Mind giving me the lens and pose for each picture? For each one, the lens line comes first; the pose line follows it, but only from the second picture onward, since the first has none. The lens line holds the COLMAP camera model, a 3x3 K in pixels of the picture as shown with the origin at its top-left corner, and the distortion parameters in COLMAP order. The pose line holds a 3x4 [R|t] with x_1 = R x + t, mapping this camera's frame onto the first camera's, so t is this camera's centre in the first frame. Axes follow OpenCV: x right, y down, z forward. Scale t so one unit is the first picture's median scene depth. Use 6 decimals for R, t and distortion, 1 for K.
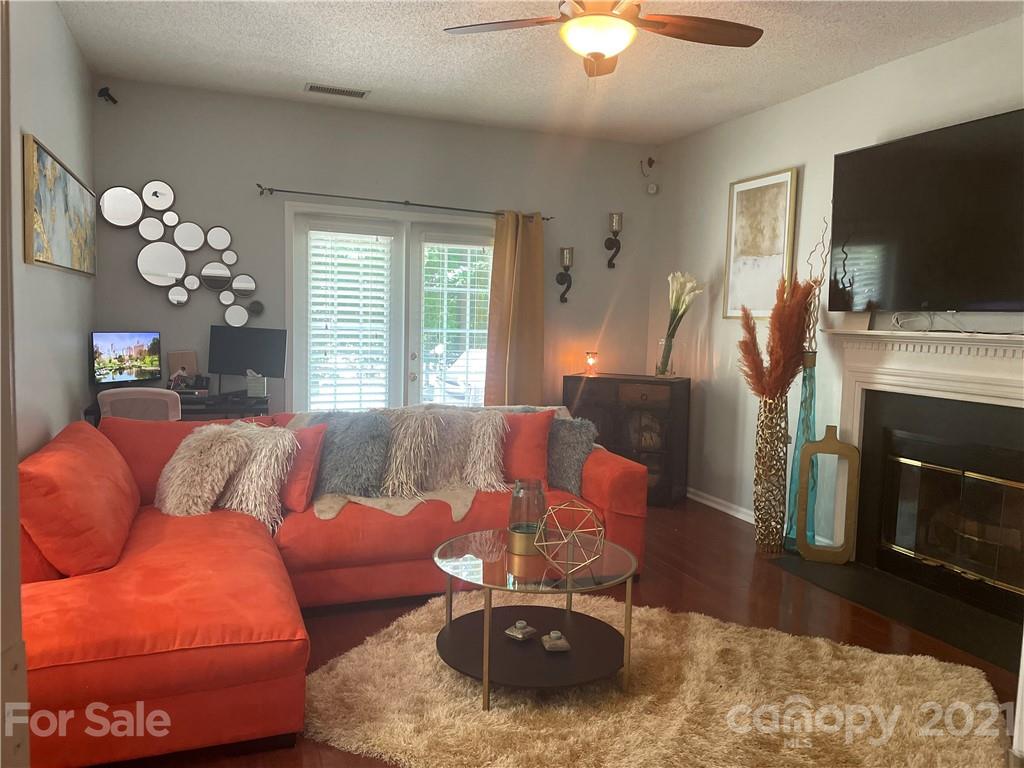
lens RADIAL K [[768.5, 0, 512.0], [0, 768.5, 384.0], [0, 0, 1]] dist [0.081408, -0.120105]
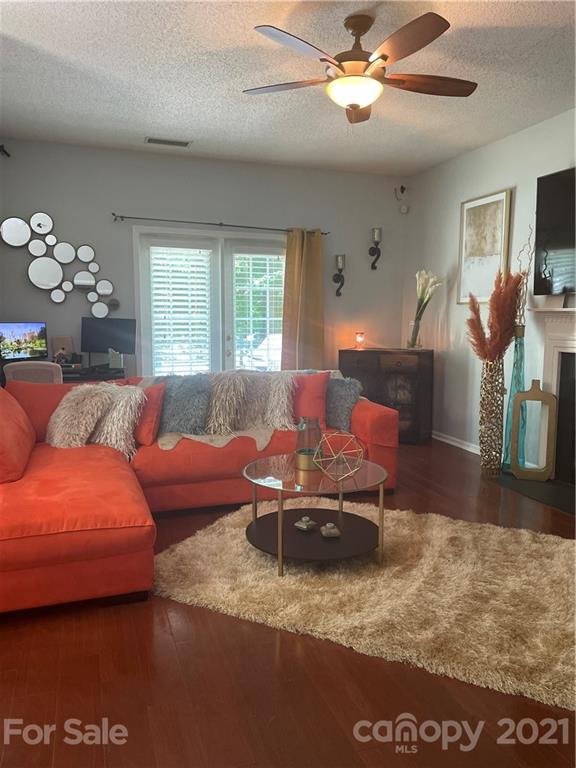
lens RADIAL K [[576.4, 0, 288.0], [0, 576.4, 384.0], [0, 0, 1]] dist [0.081408, -0.120105]
pose [[0.999259, -0.018257, -0.033882, 0.013251], [0.019269, 0.999371, 0.029785, 0.022231], [0.033317, -0.030416, 0.998982, -0.029367]]
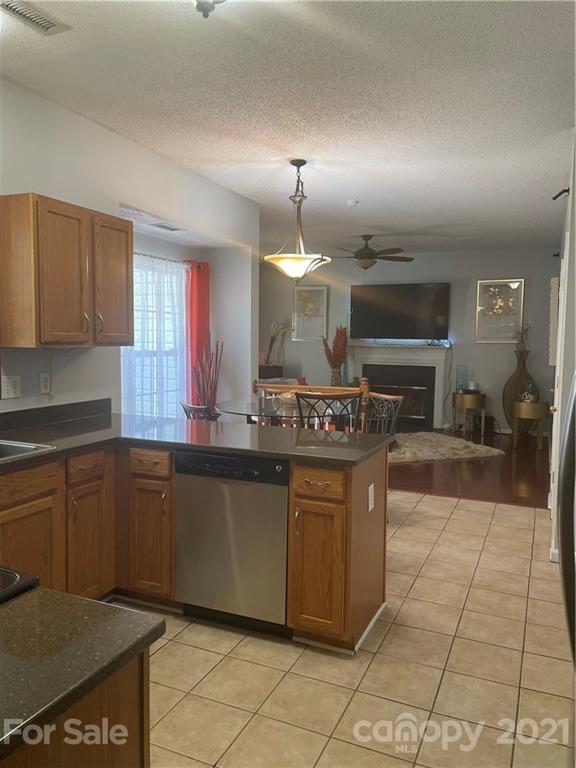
lens RADIAL K [[578.3, 0, 288.0], [0, 578.3, 384.0], [0, 0, 1]] dist [-0.001554, -0.120989]
pose [[0.699755, -0.077306, 0.710188, -1.312245], [0.065749, 0.996878, 0.043729, -0.032842], [-0.711351, 0.016094, 0.702653, -0.353710]]
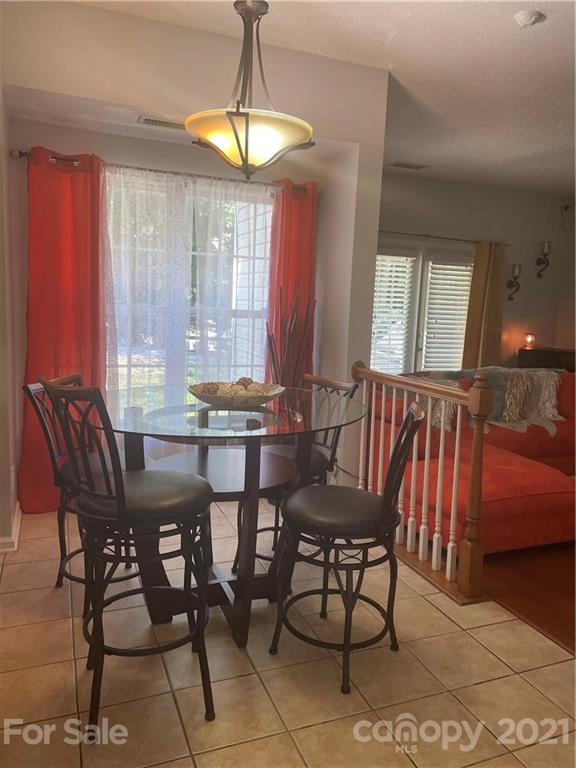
lens RADIAL K [[576.4, 0, 288.0], [0, 576.4, 384.0], [0, 0, 1]] dist [0.081408, -0.120105]
pose [[0.999740, 0.008647, 0.021109, -0.539649], [-0.009870, 0.998236, 0.058537, -0.005143], [-0.020566, -0.058730, 0.998062, -0.209383]]
